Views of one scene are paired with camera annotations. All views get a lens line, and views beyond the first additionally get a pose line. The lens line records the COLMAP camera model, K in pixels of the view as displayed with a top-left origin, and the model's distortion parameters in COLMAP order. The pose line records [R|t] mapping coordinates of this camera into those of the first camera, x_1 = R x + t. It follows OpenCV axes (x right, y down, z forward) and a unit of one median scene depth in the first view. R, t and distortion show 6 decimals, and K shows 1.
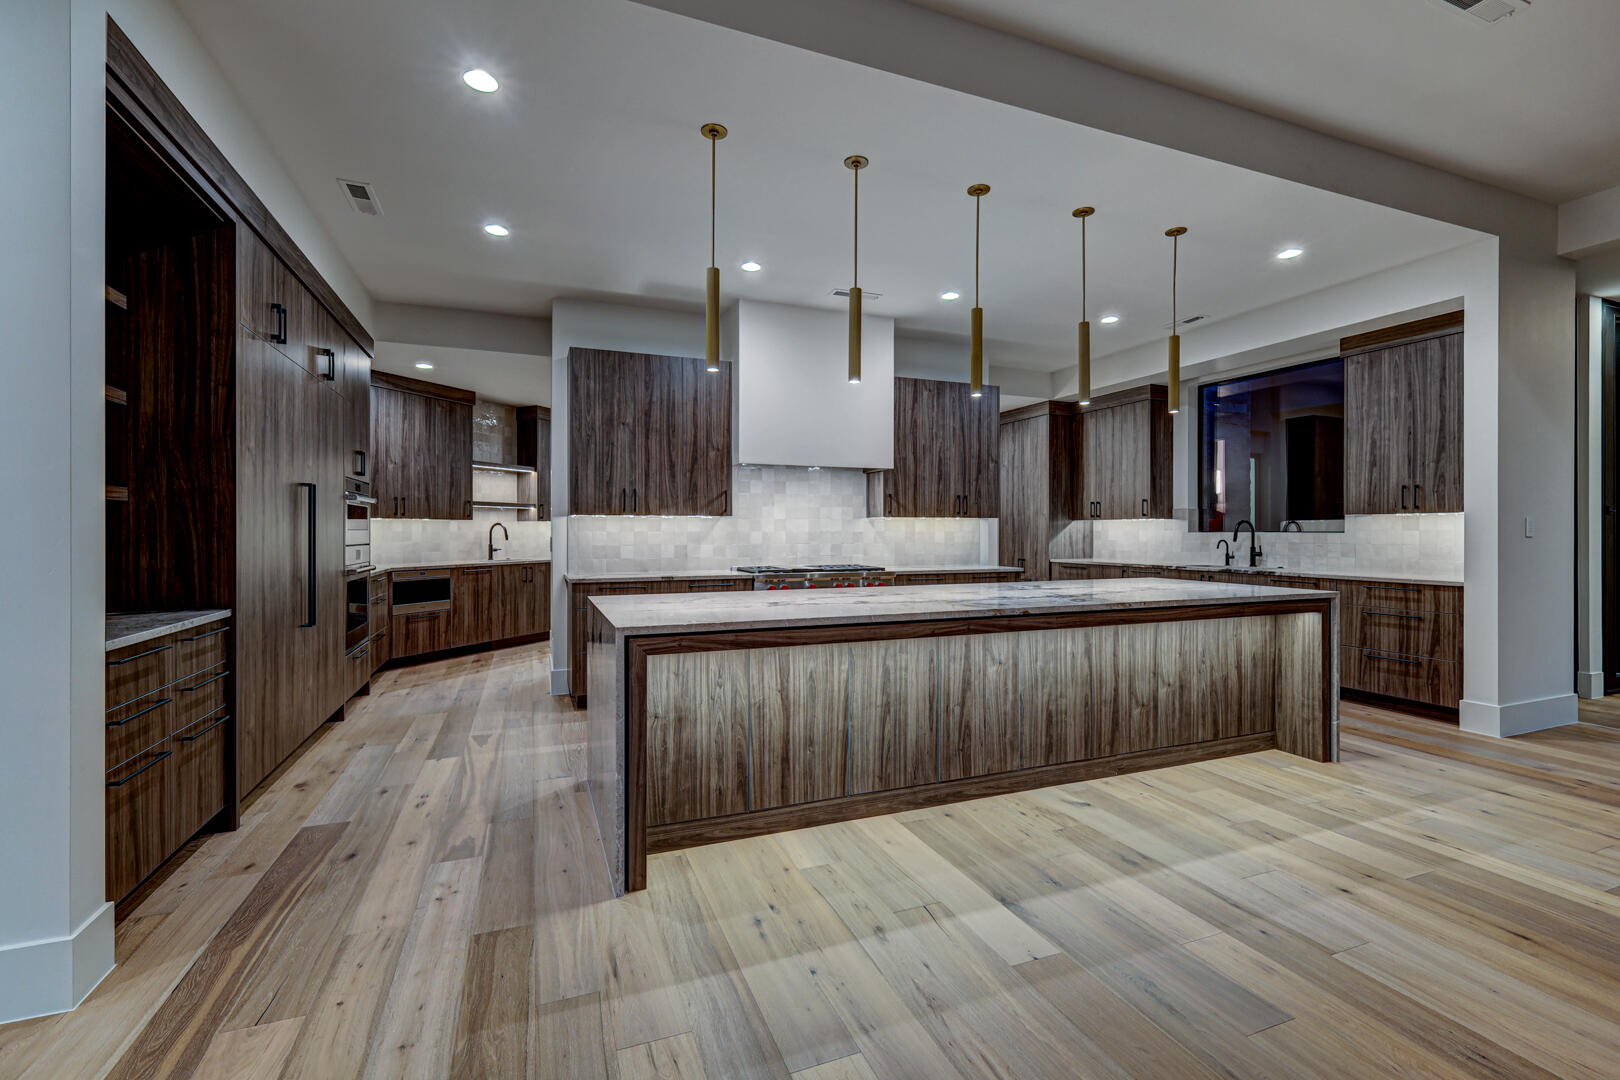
lens RADIAL K [[713.5, 0, 826.7], [0, 713.5, 533.6], [0, 0, 1]] dist [0.003776, 0.000396]
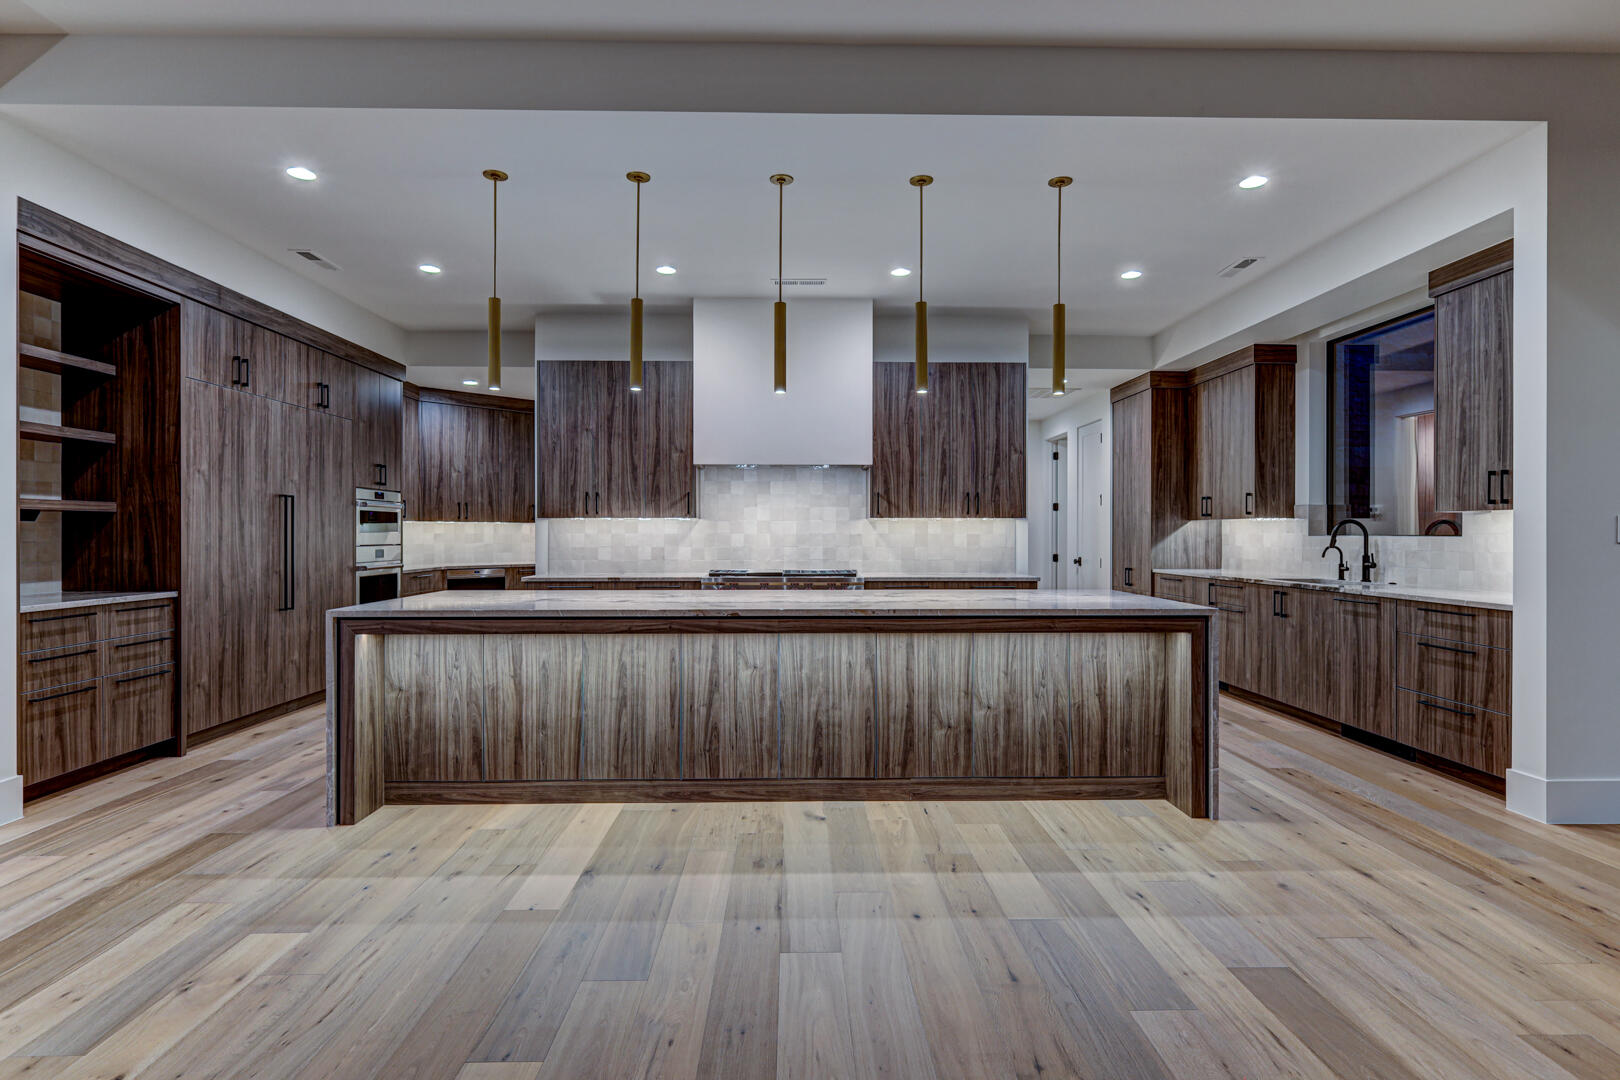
lens RADIAL K [[854.1, 0, 821.2], [0, 854.1, 534.1], [0, 0, 1]] dist [0.006204, -0.001088]
pose [[0.937167, 0.001011, -0.348881, 0.655026], [-0.001982, 0.999995, -0.002426, 0.000008], [0.348877, 0.002965, 0.937164, -0.064417]]
